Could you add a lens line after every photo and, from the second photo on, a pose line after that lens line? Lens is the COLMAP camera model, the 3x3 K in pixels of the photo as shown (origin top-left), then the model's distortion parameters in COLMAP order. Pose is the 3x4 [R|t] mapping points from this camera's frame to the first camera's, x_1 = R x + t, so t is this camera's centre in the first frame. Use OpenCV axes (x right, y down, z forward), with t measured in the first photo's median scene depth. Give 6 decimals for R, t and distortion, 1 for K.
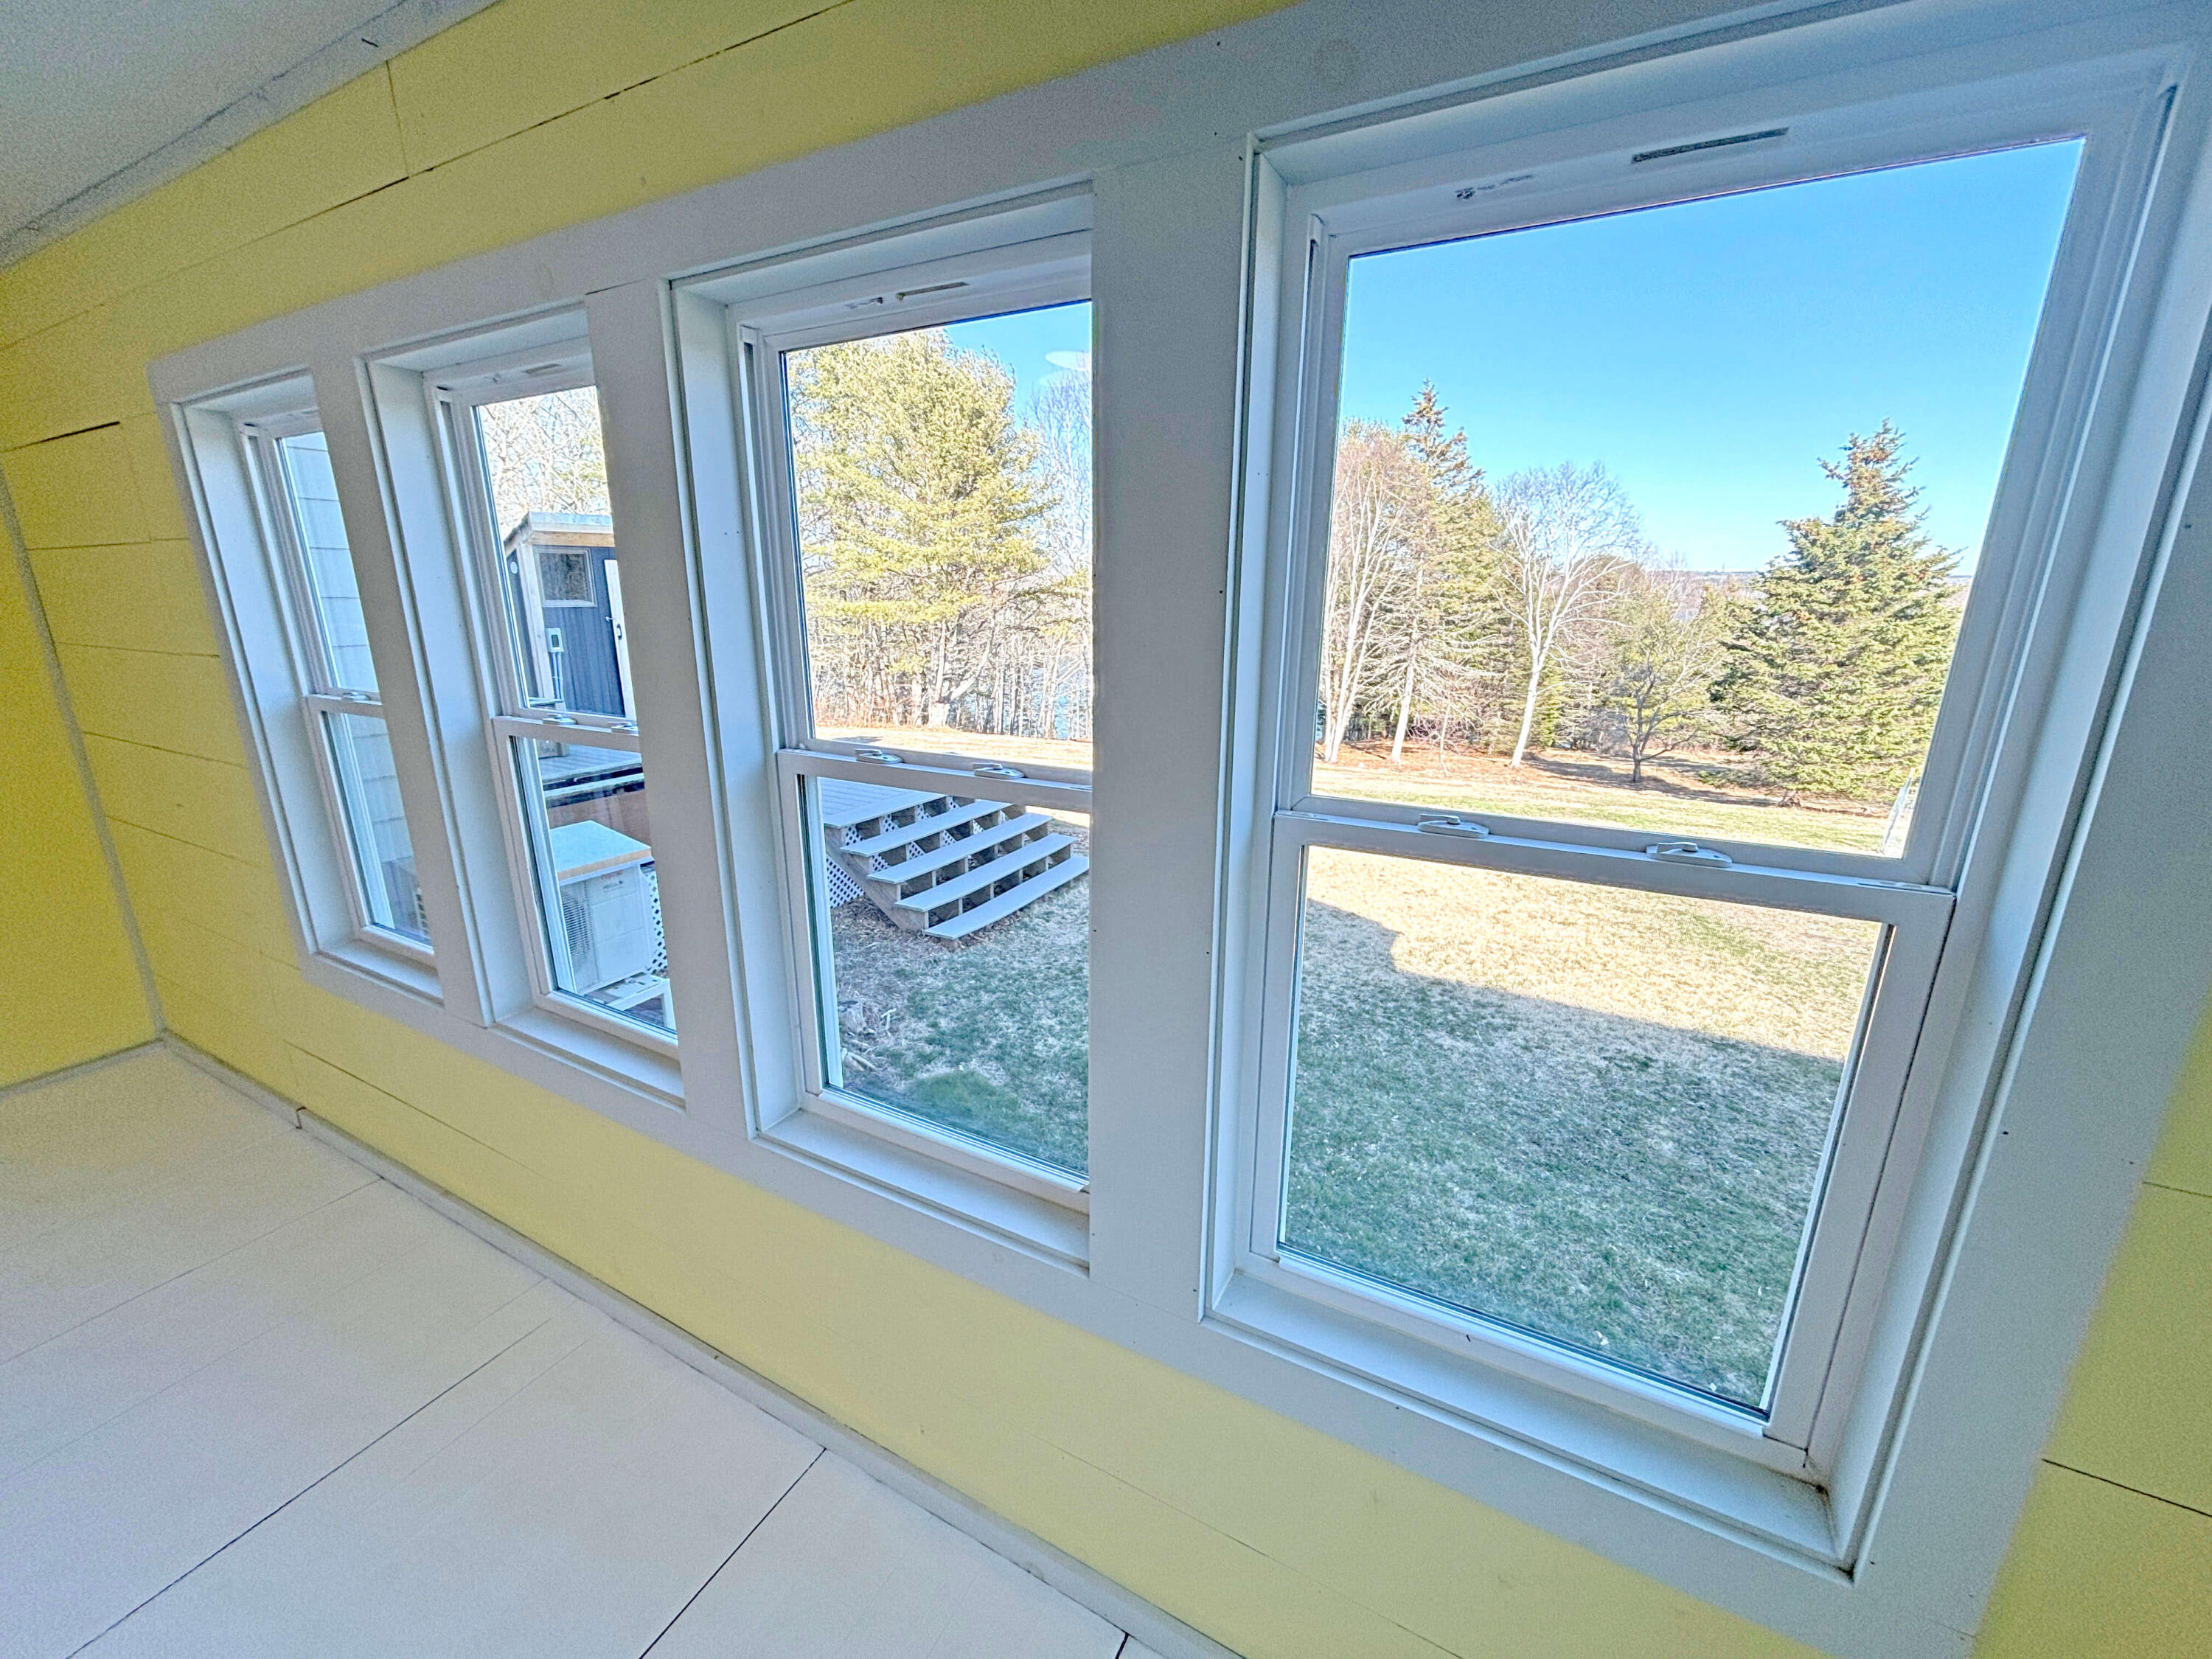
lens RADIAL K [[887.0, 0, 1103.0], [0, 887.0, 829.5], [0, 0, 1]] dist [-0.001953, -0.000482]
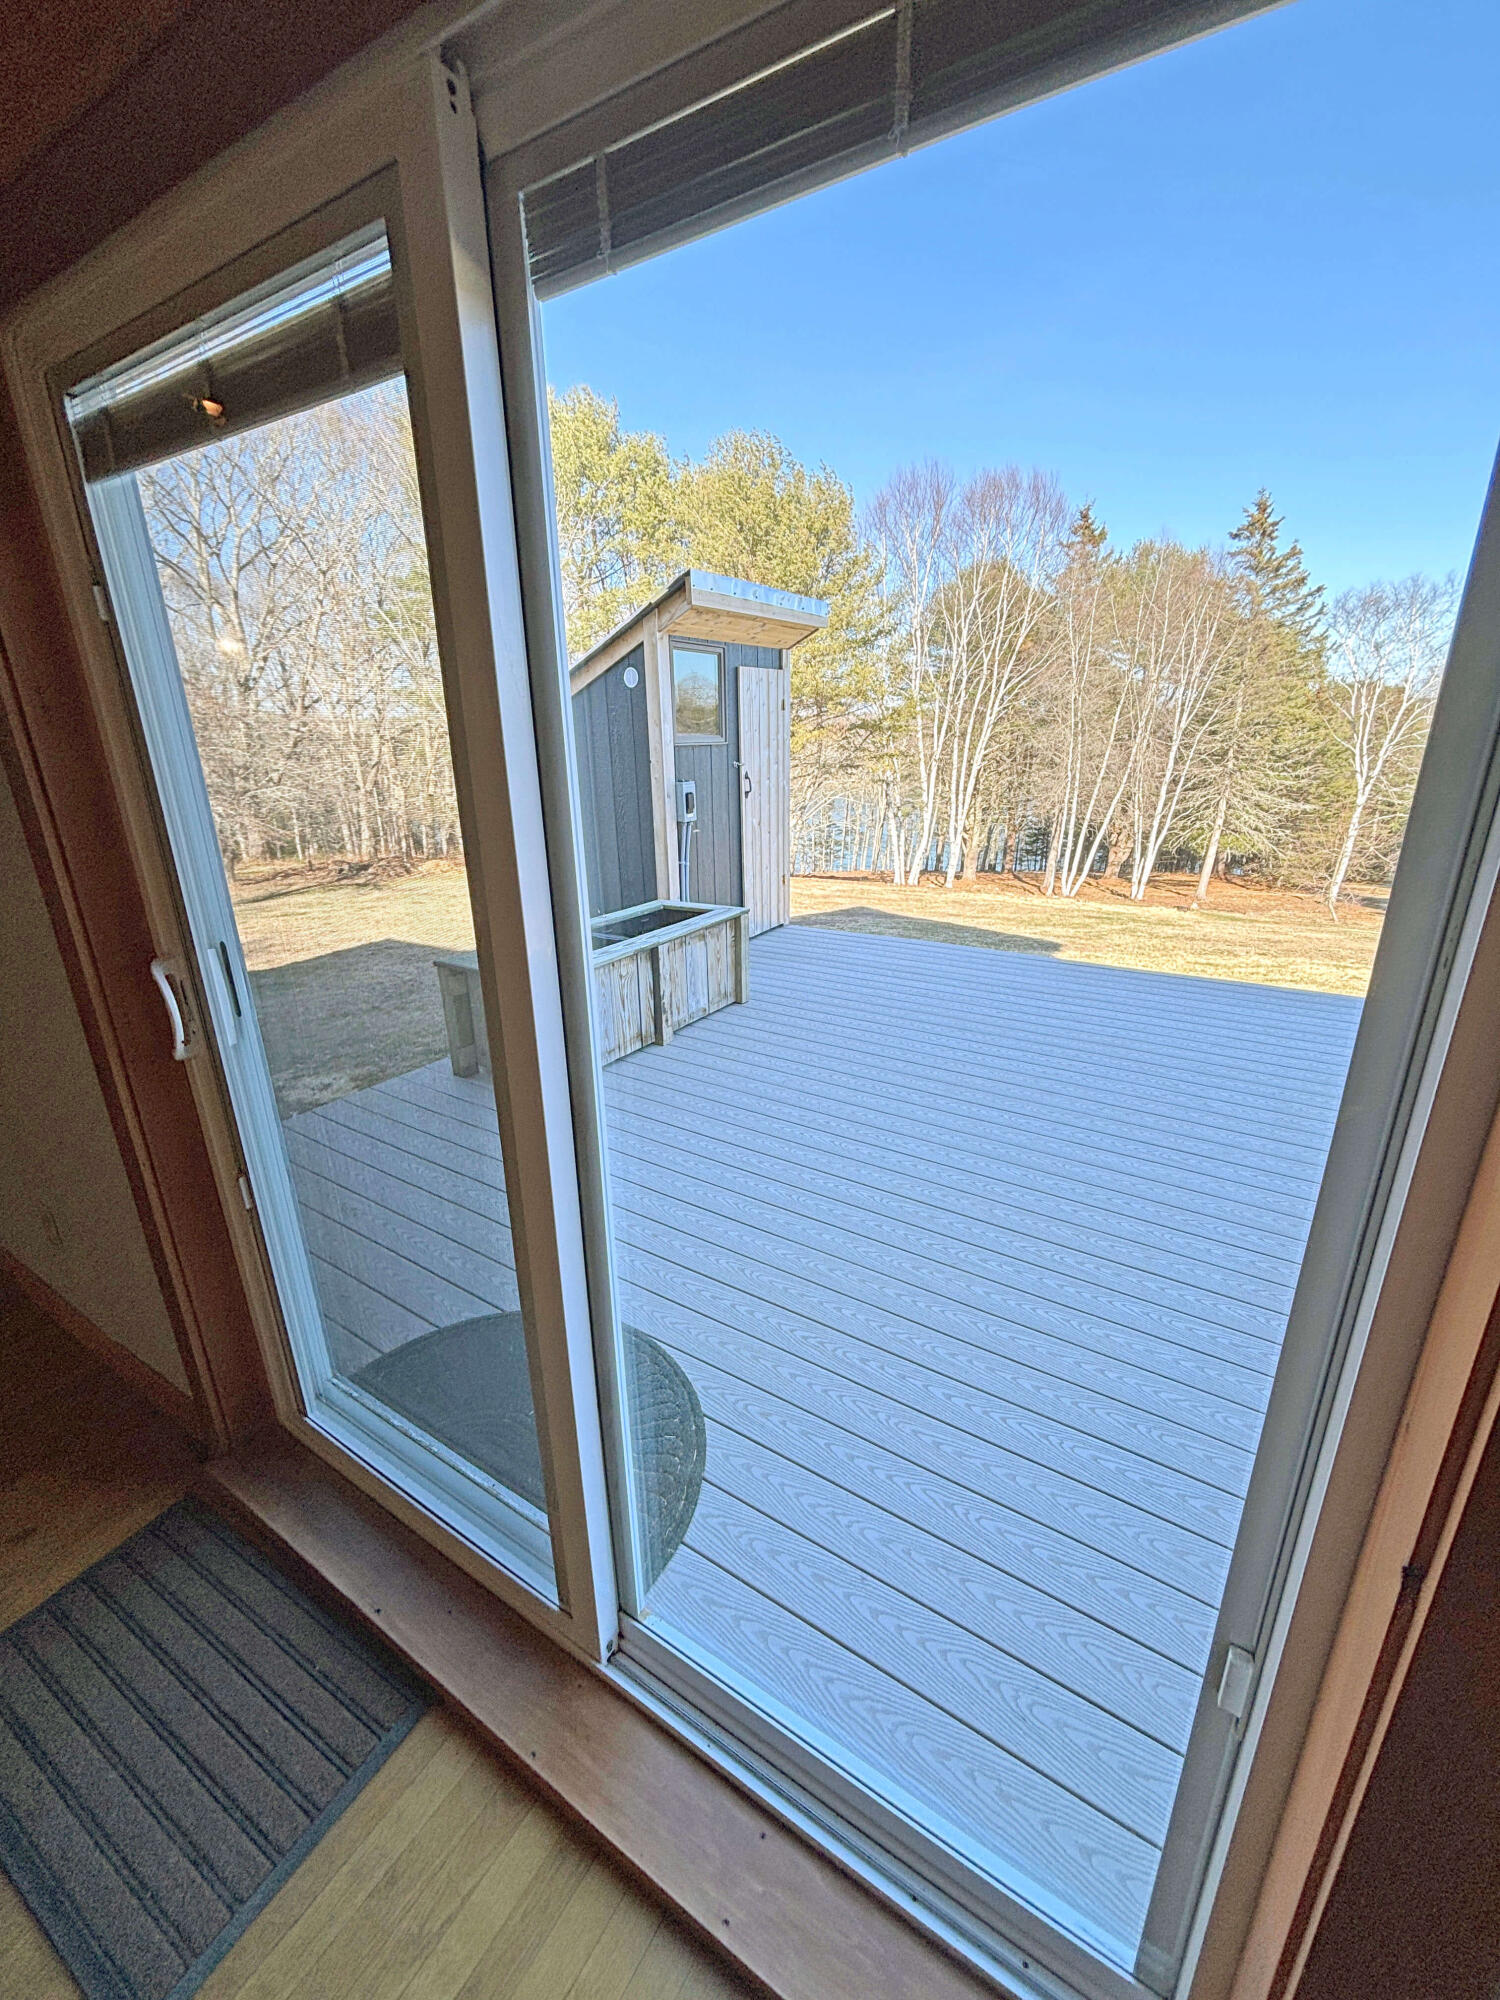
lens RADIAL K [[802.0, 0, 752.1], [0, 802.0, 997.8], [0, 0, 1]] dist [-0.001953, -0.000482]
pose [[0.997647, 0.003372, -0.068479, -0.128791], [0.000741, 0.998201, 0.059945, -0.027040], [0.068558, -0.059855, 0.995850, 0.108369]]
